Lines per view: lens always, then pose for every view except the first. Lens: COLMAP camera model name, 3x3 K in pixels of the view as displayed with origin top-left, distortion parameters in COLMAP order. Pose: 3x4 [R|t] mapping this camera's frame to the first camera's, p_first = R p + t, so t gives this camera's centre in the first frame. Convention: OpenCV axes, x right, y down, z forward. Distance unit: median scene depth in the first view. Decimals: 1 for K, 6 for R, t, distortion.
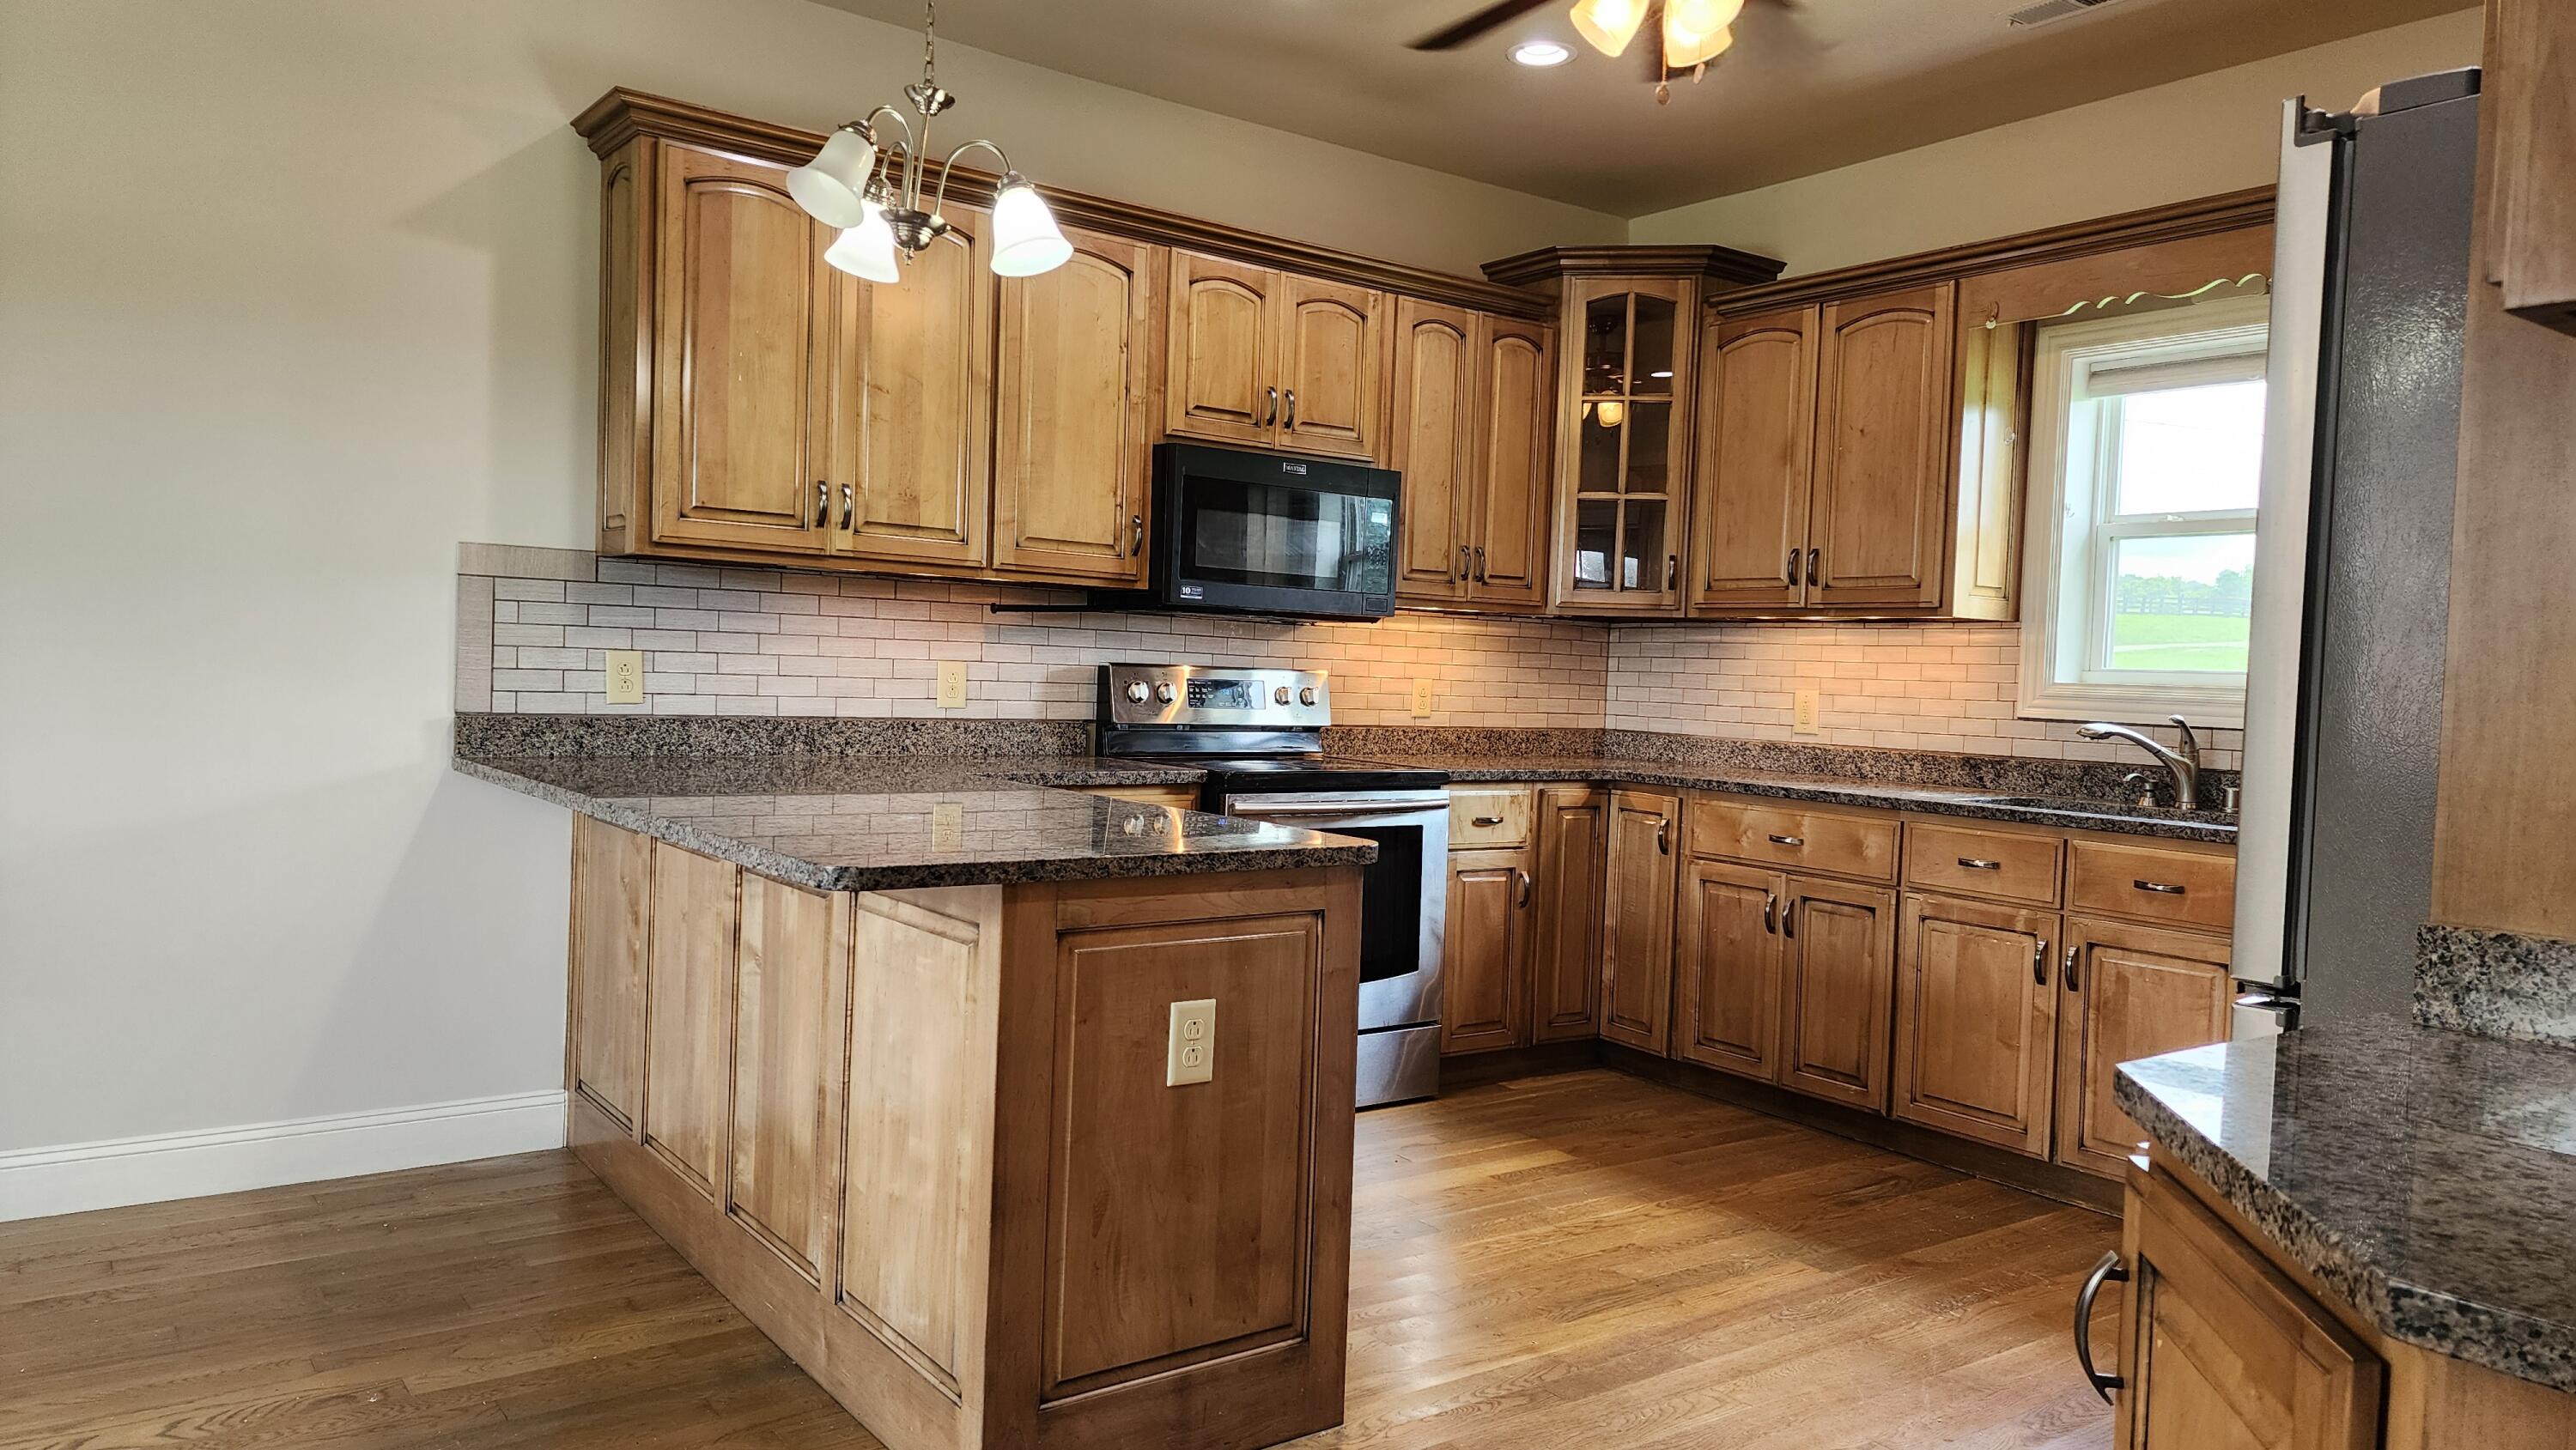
lens RADIAL K [[1714.6, 0, 1283.8], [0, 1714.6, 721.2], [0, 0, 1]] dist [0.051605, 0.000006]
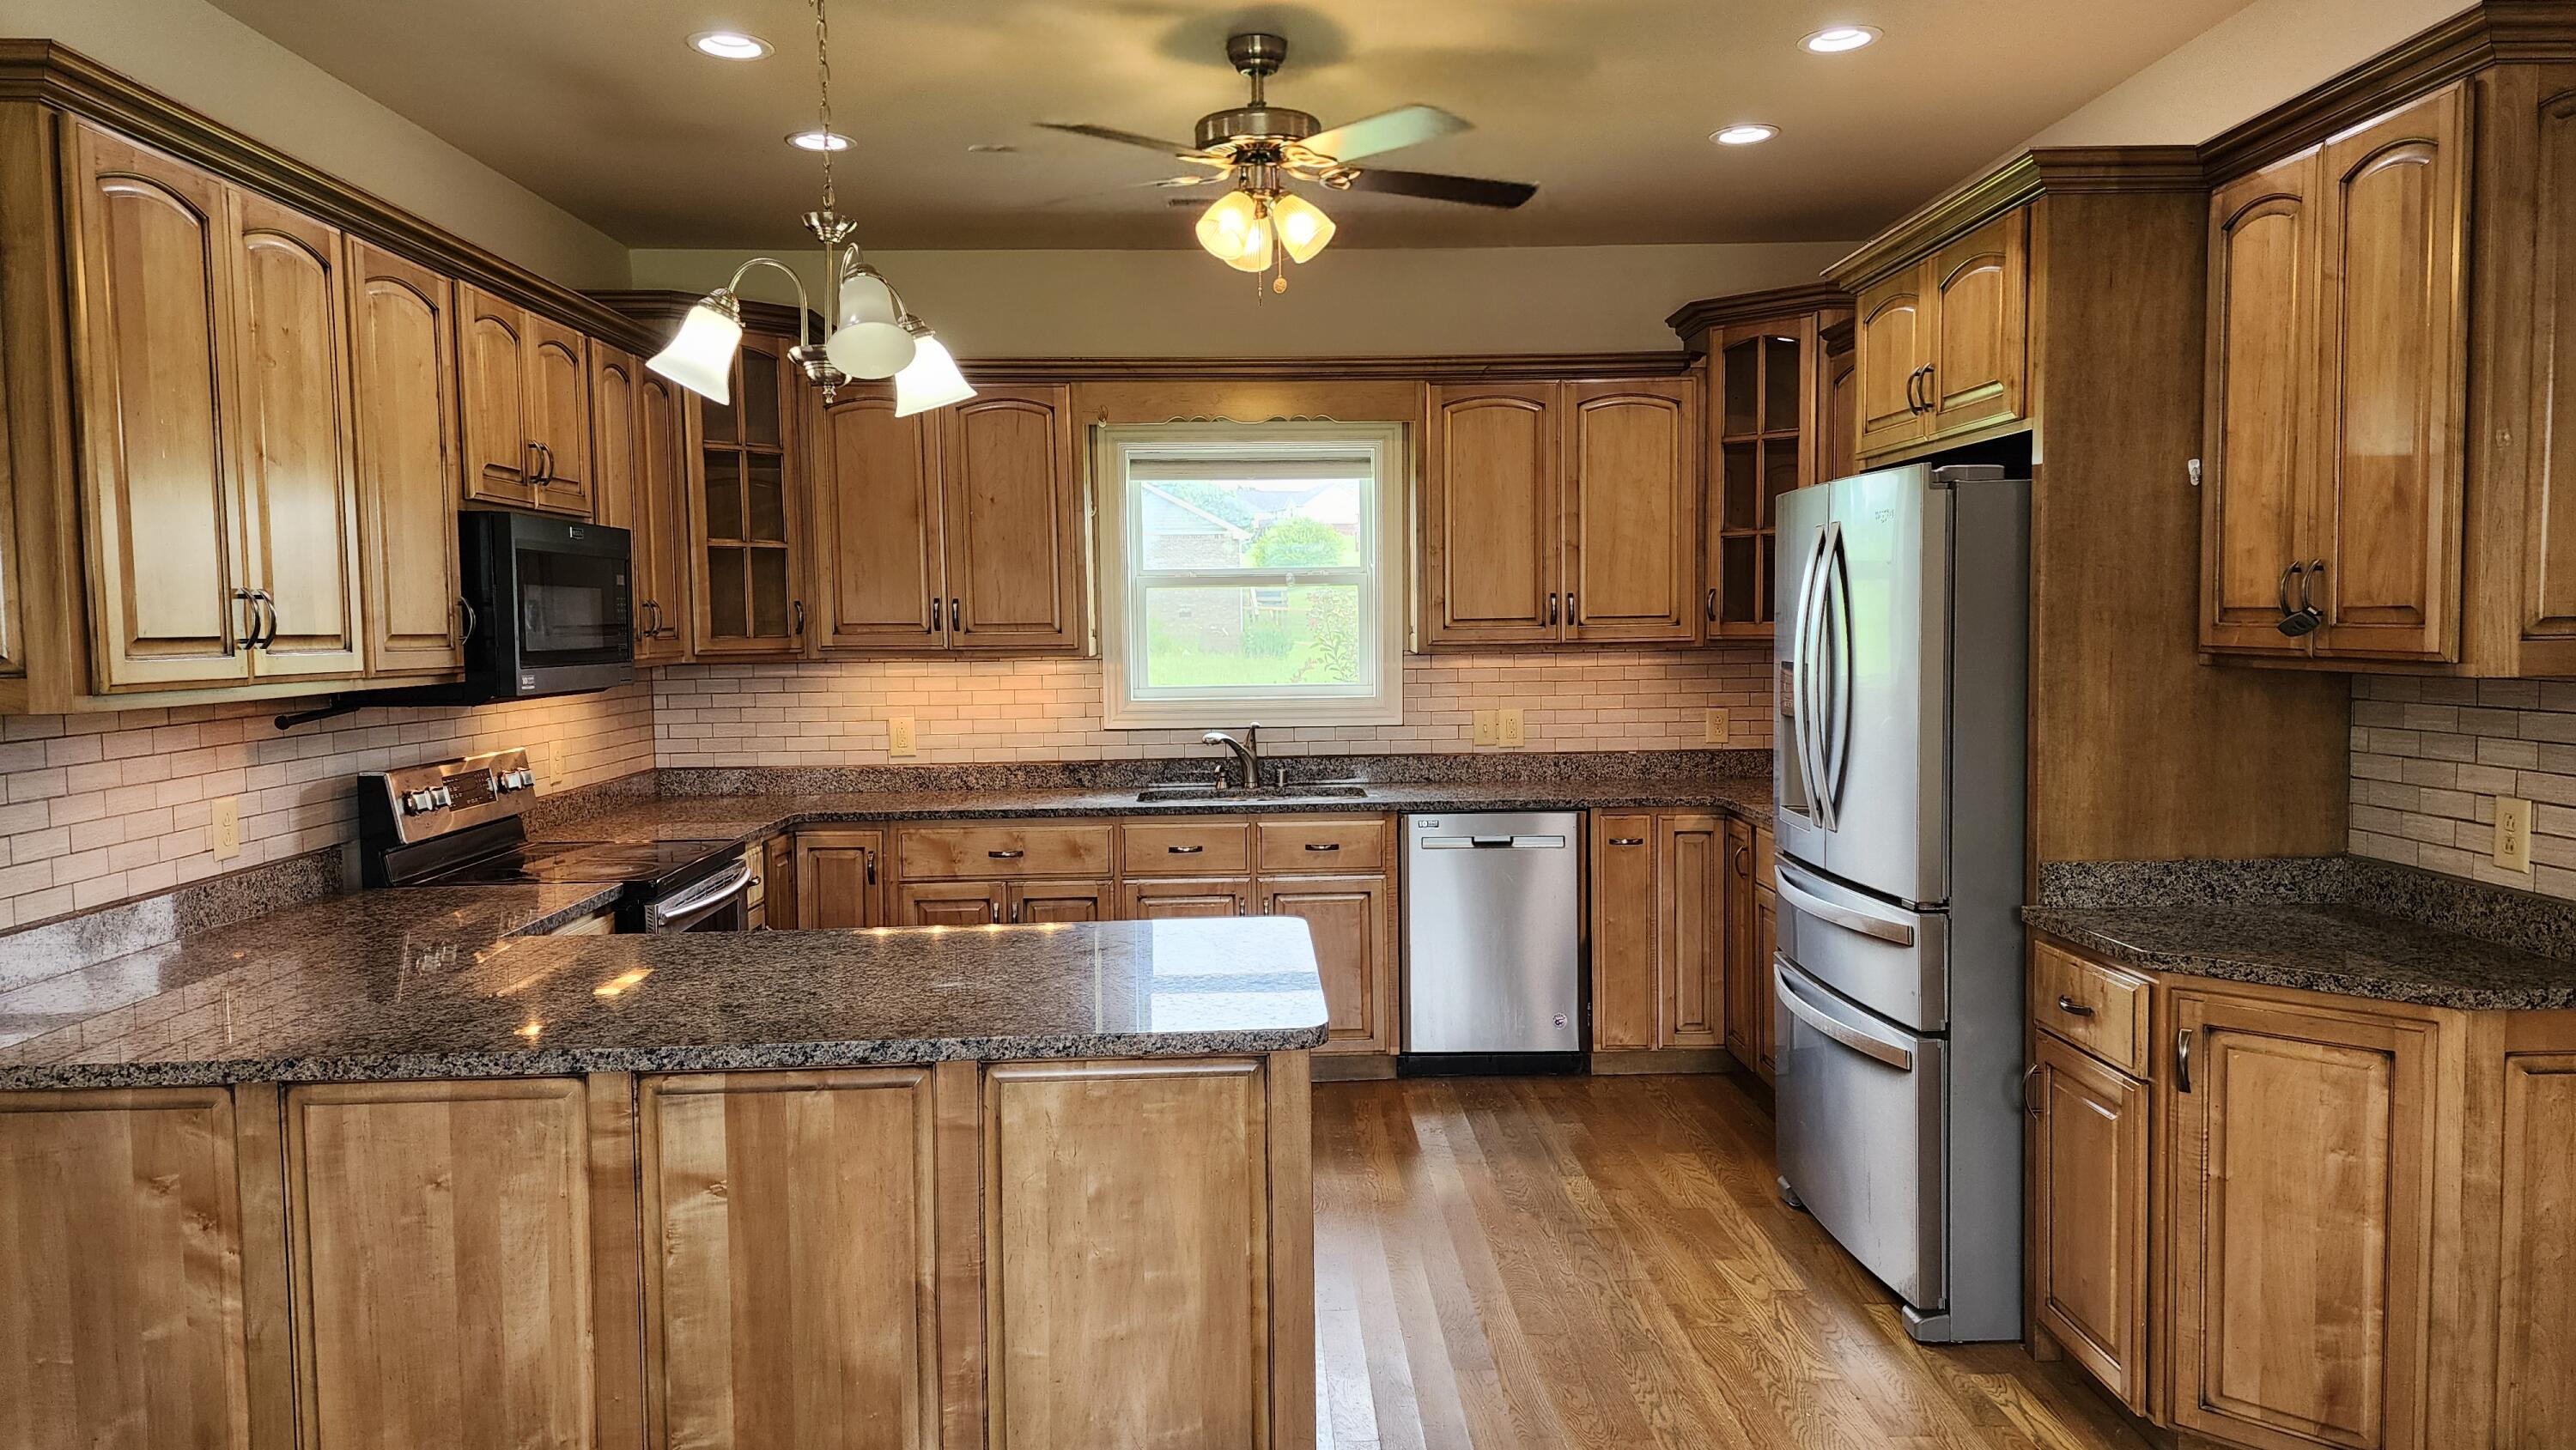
lens RADIAL K [[1714.6, 0, 1297.9], [0, 1714.6, 725.8], [0, 0, 1]] dist [0.051605, 0.000006]
pose [[0.560224, -0.097421, 0.822593, -0.522803], [0.063345, 0.995191, 0.074721, -0.087877], [-0.825916, 0.010247, 0.563700, 0.167894]]
